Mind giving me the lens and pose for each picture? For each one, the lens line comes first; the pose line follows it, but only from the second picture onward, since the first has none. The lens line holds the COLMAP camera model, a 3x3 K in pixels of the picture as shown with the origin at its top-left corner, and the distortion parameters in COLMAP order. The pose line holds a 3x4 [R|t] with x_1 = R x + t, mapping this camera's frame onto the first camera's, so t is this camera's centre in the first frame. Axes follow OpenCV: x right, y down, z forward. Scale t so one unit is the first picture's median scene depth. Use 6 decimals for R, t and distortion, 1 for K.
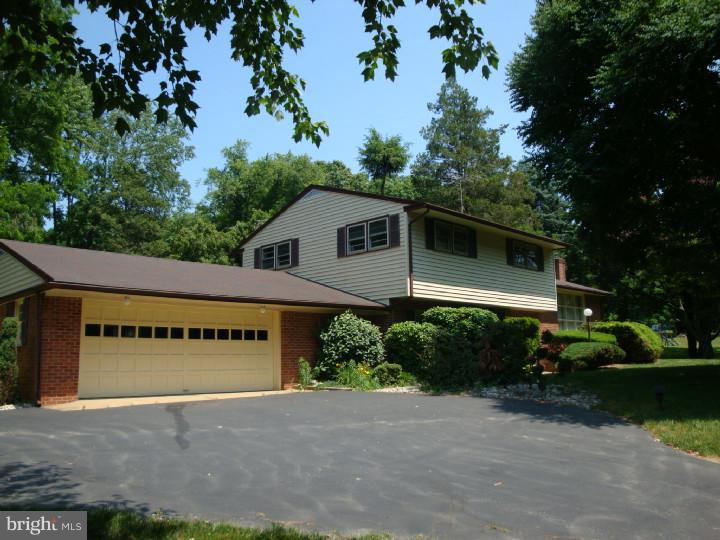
lens RADIAL K [[585.6, 0, 360.0], [0, 585.6, 270.0], [0, 0, 1]] dist [-0.155638, 0.137617]
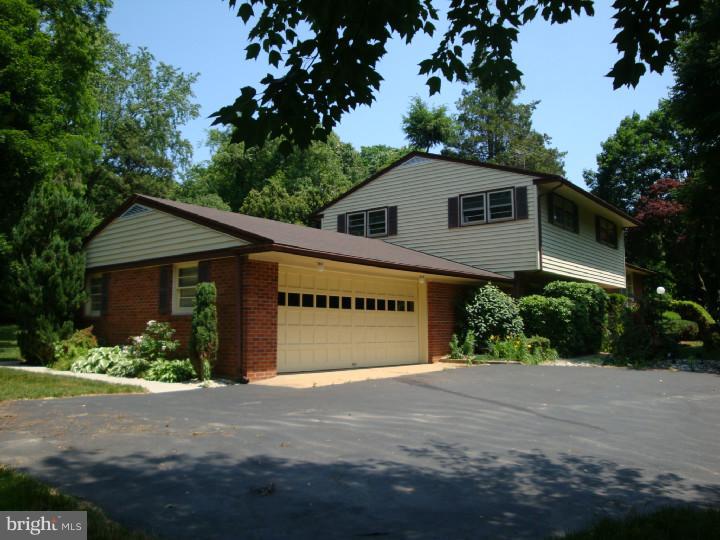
lens RADIAL K [[585.6, 0, 360.0], [0, 585.6, 270.0], [0, 0, 1]] dist [-0.155638, 0.137617]
pose [[0.995859, 0.029841, 0.085869, -0.295060], [-0.034171, 0.998194, 0.049407, 0.006678], [-0.084240, -0.052136, 0.995081, 0.044473]]
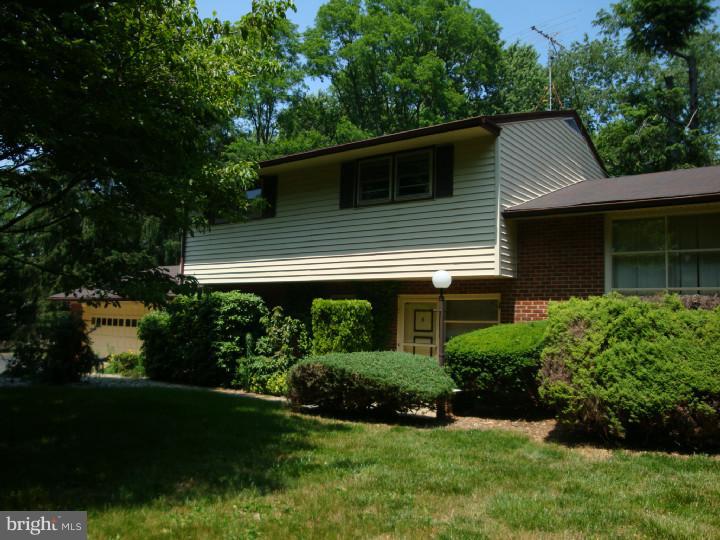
lens RADIAL K [[585.6, 0, 360.0], [0, 585.6, 270.0], [0, 0, 1]] dist [-0.155638, 0.137617]
pose [[0.137647, -0.051835, -0.989124, 1.064890], [0.122067, 0.991905, -0.034994, 0.097228], [0.982931, -0.115923, 0.142861, 1.133206]]
